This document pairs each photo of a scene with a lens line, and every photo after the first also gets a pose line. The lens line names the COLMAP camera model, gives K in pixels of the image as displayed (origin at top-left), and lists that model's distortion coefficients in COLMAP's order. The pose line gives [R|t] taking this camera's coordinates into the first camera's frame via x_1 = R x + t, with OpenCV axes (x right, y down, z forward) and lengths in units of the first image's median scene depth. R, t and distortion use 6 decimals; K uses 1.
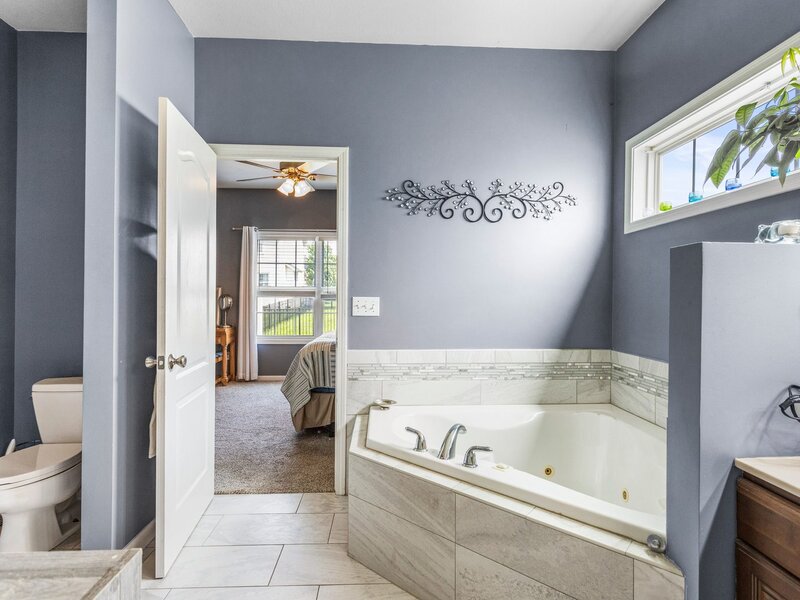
lens RADIAL K [[438.7, 0, 398.1], [0, 438.7, 298.9], [0, 0, 1]] dist [0.000173, 0.004866]
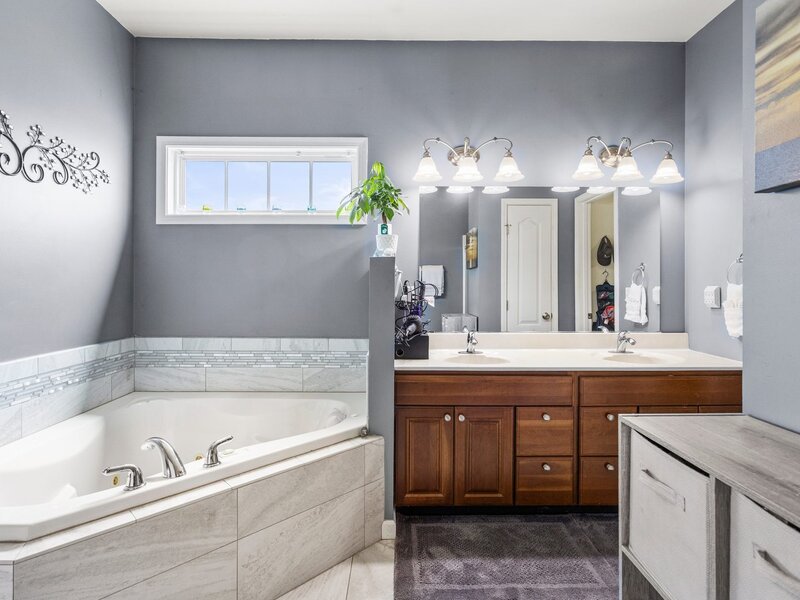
lens RADIAL K [[438.7, 0, 406.9], [0, 438.7, 286.1], [0, 0, 1]] dist [0.000173, 0.004866]
pose [[0.026874, -0.006991, 0.999614, -0.496066], [0.001728, 0.999974, 0.006947, -0.006013], [-0.999637, 0.001541, 0.026885, 0.361251]]
